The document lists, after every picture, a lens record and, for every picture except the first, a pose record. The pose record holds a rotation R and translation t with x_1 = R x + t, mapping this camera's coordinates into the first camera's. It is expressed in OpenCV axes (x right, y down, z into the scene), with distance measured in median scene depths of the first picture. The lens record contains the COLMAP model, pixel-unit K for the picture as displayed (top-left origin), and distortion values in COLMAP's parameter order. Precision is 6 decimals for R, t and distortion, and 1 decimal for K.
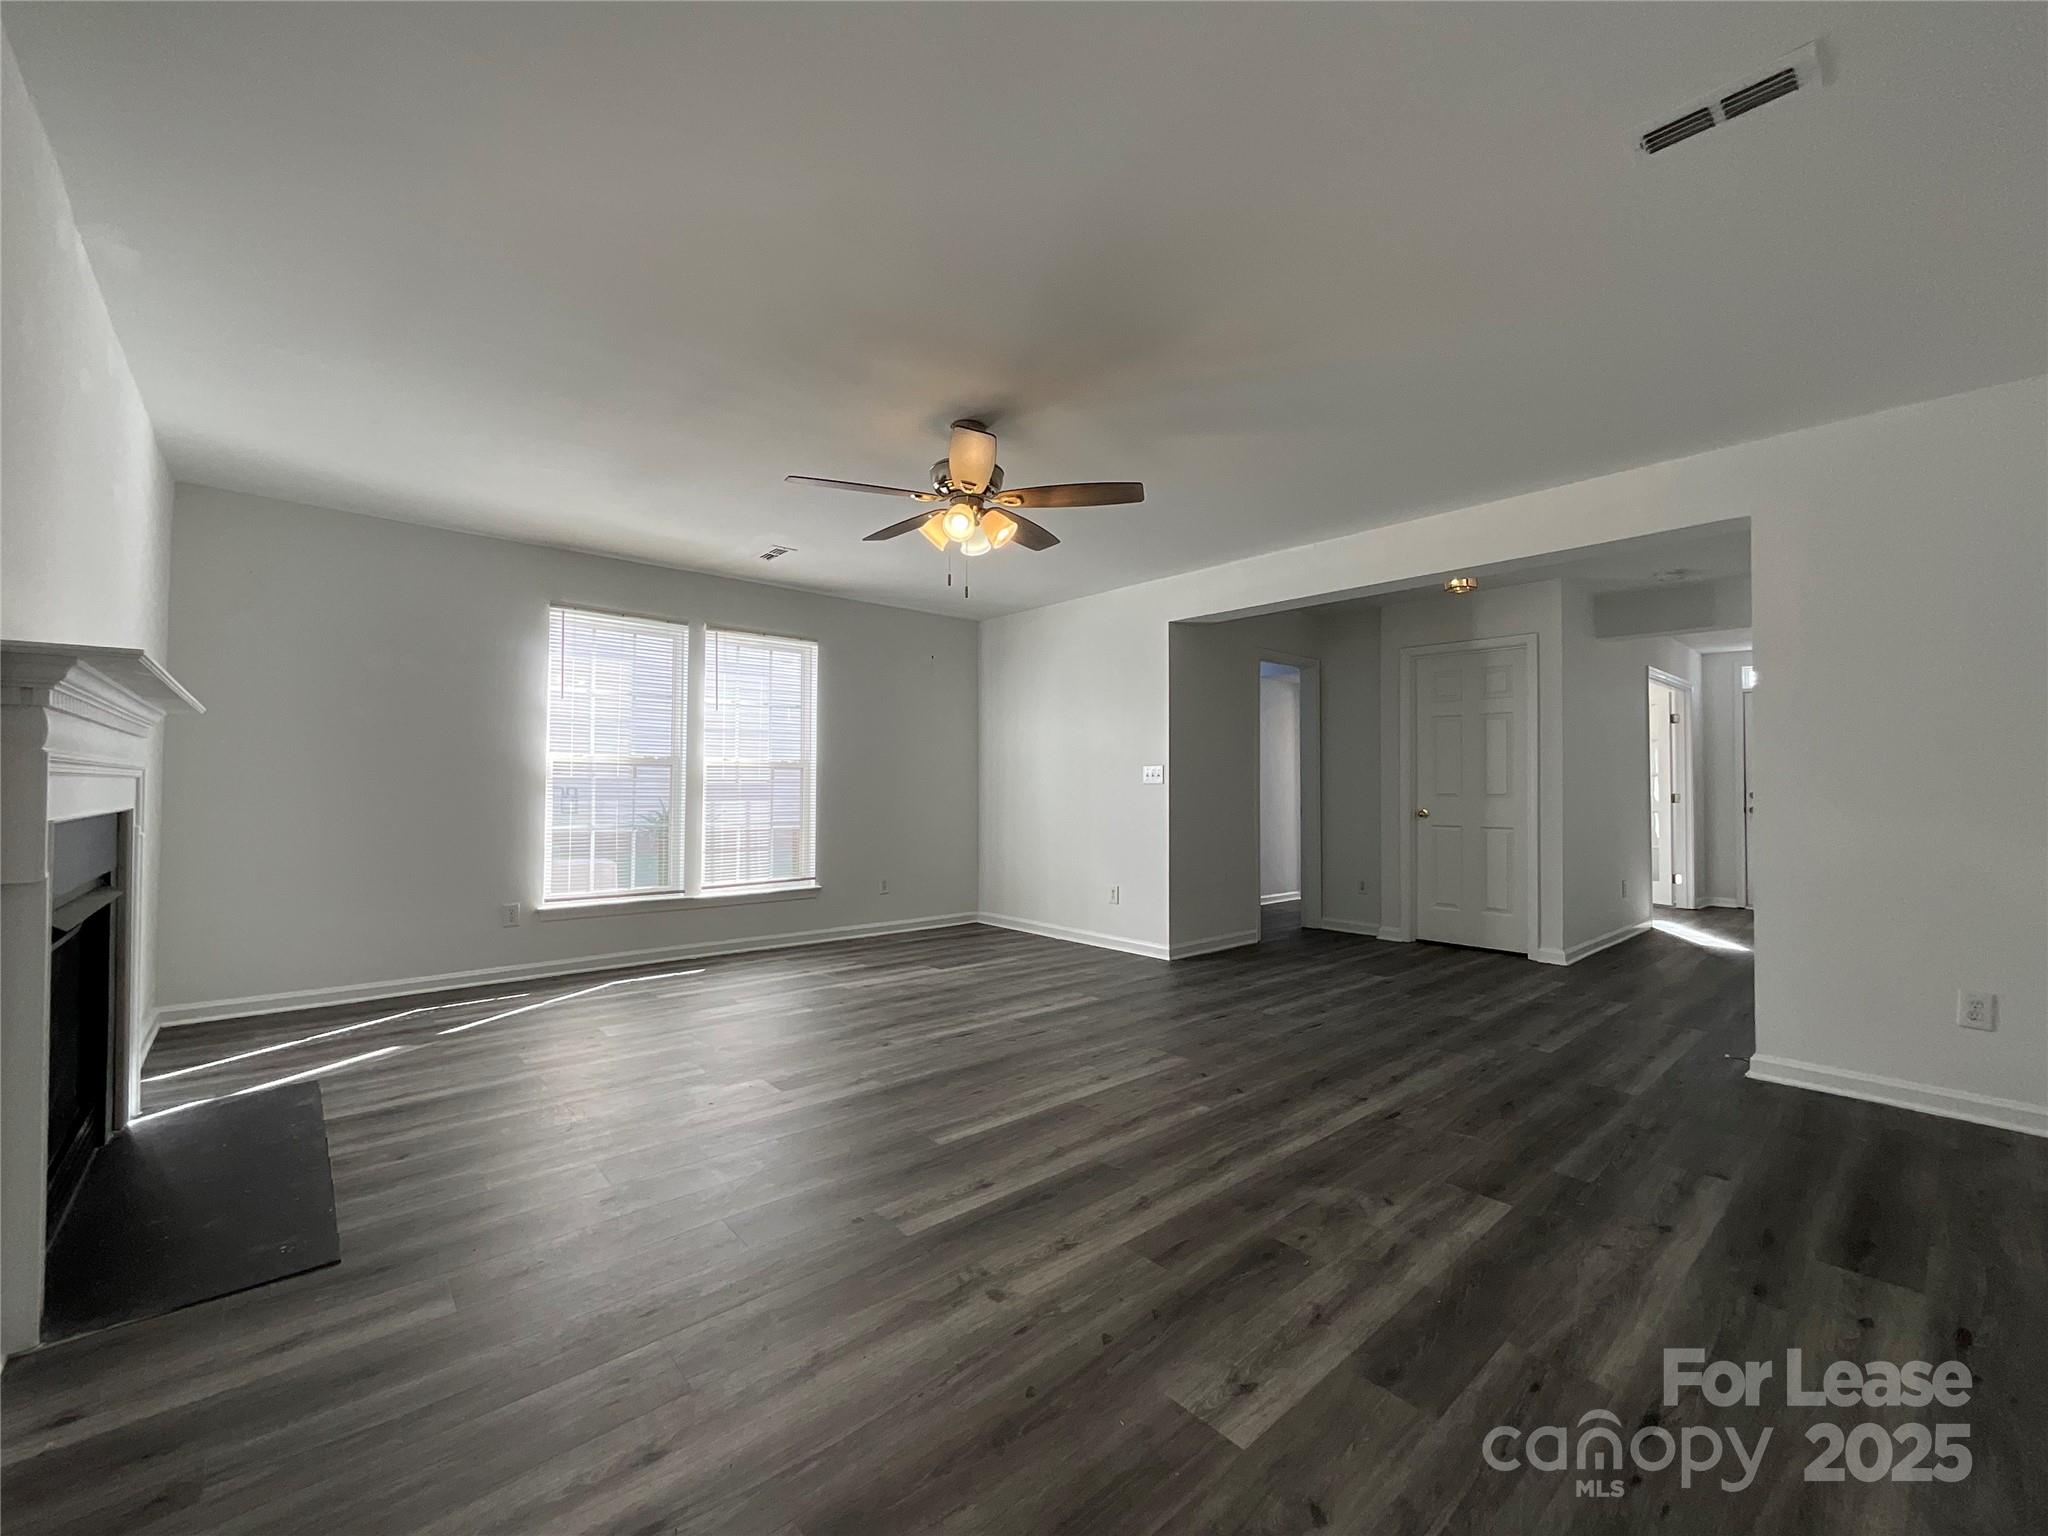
lens RADIAL K [[829.0, 0, 1021.1], [0, 829.0, 772.6], [0, 0, 1]] dist [0.000287, 0.000984]
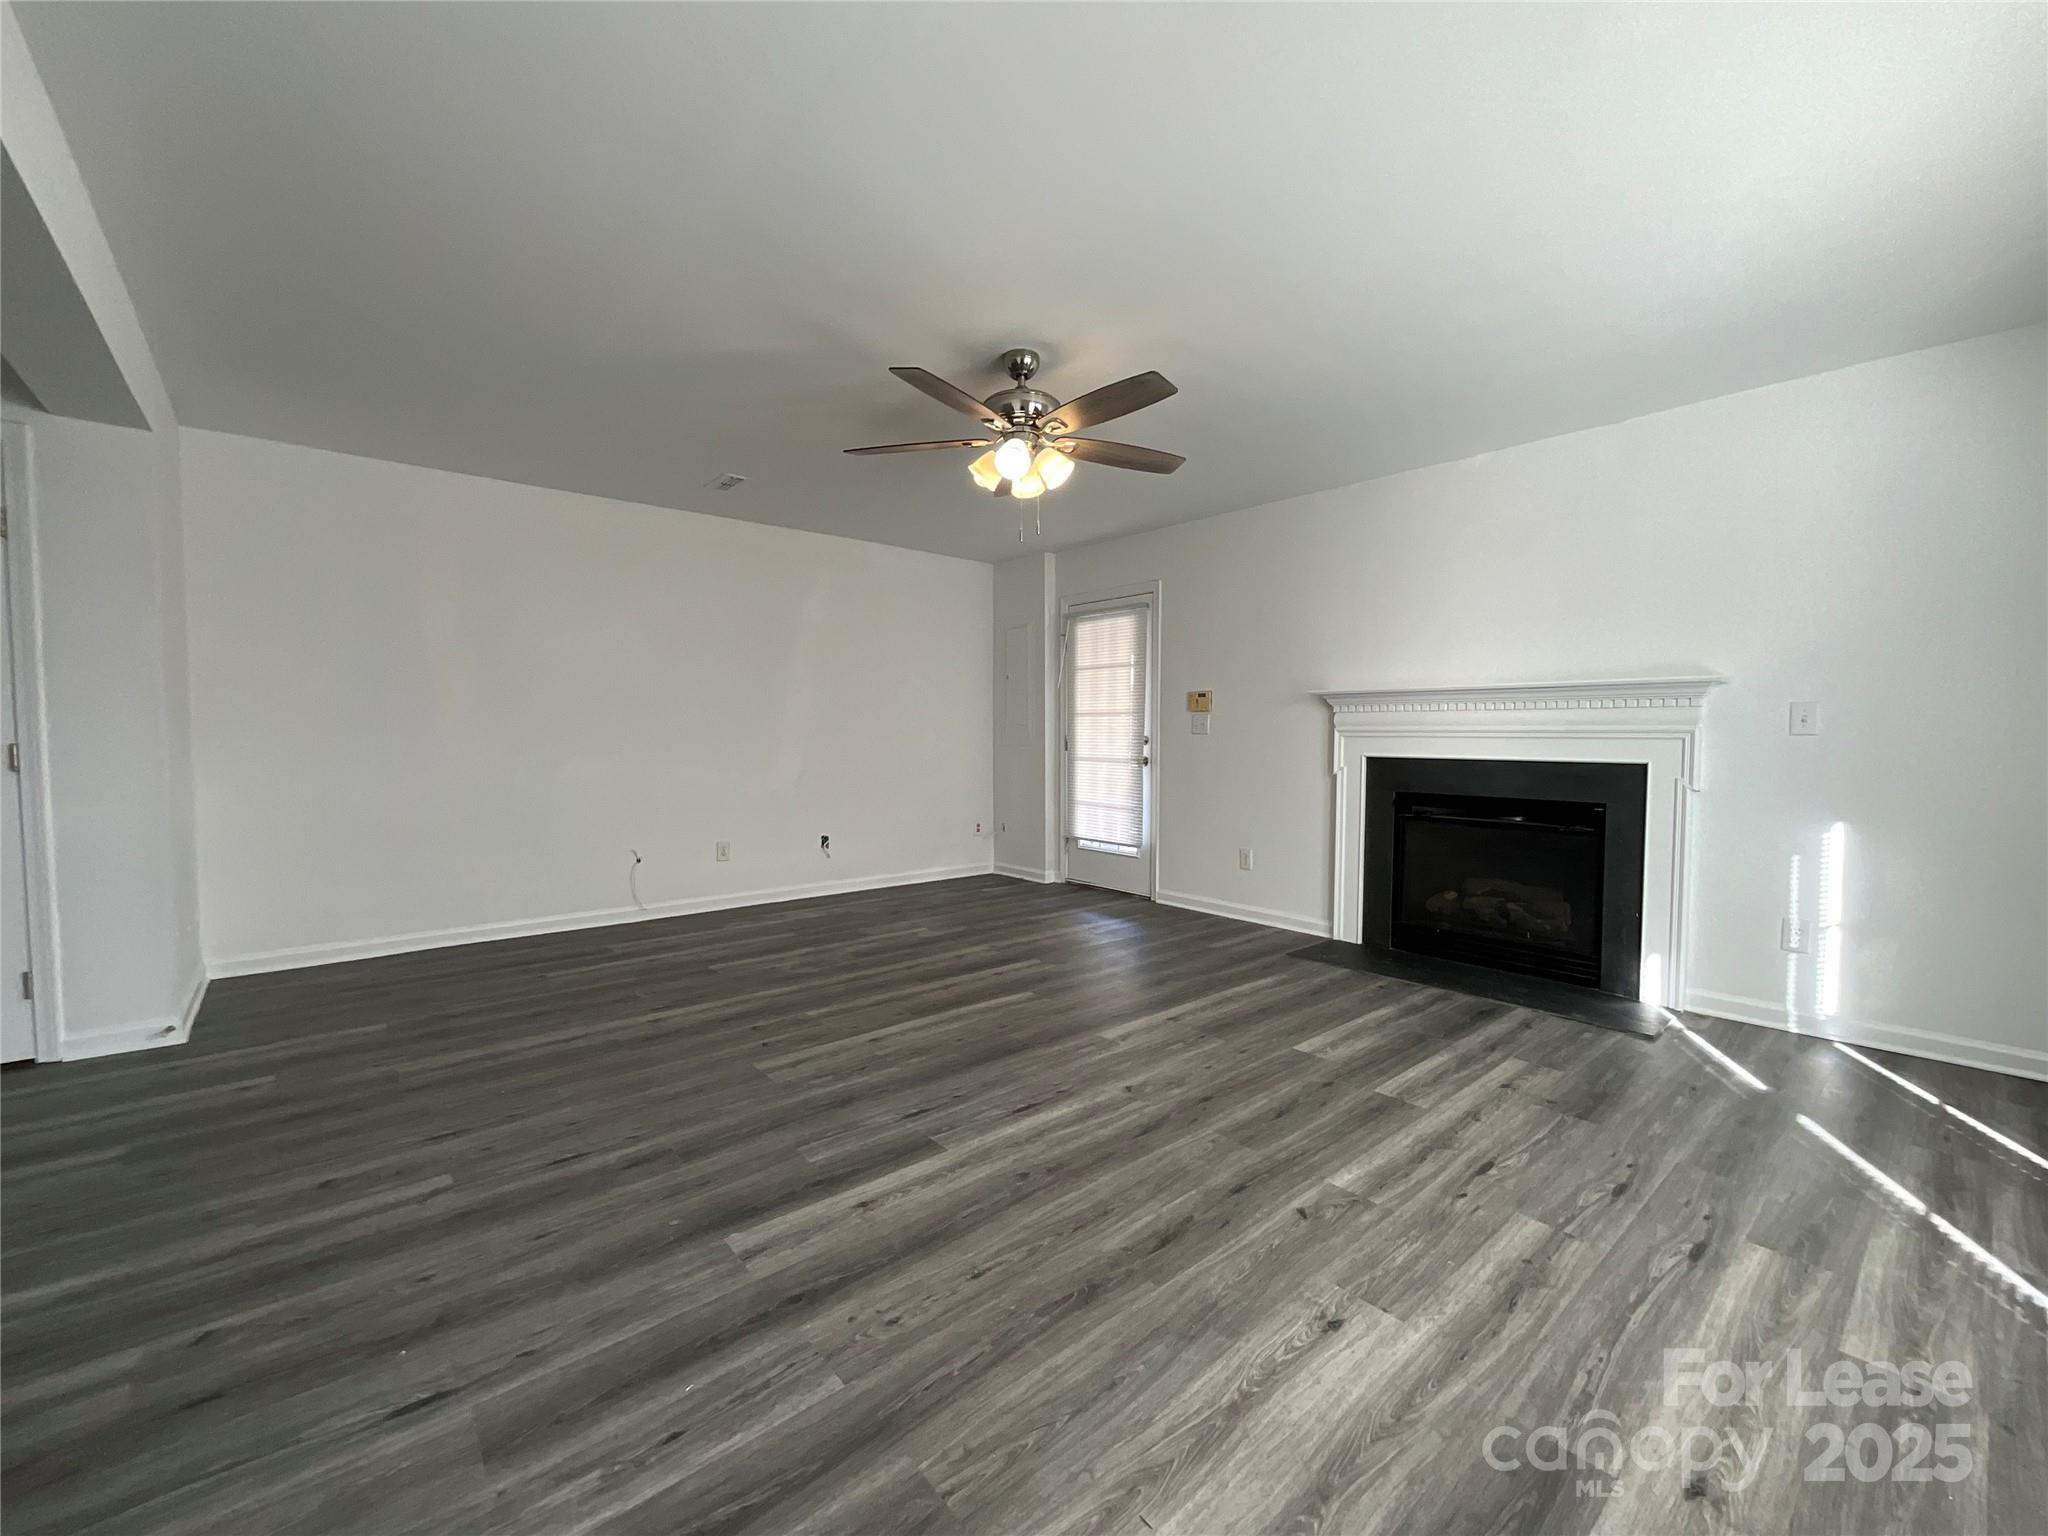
lens RADIAL K [[829.0, 0, 1026.2], [0, 829.0, 769.3], [0, 0, 1]] dist [0.000287, 0.000984]
pose [[-0.999865, -0.010243, 0.012866, -0.086010], [-0.009872, 0.999542, 0.028590, 0.021280], [-0.013153, 0.028460, -0.999508, 1.927216]]
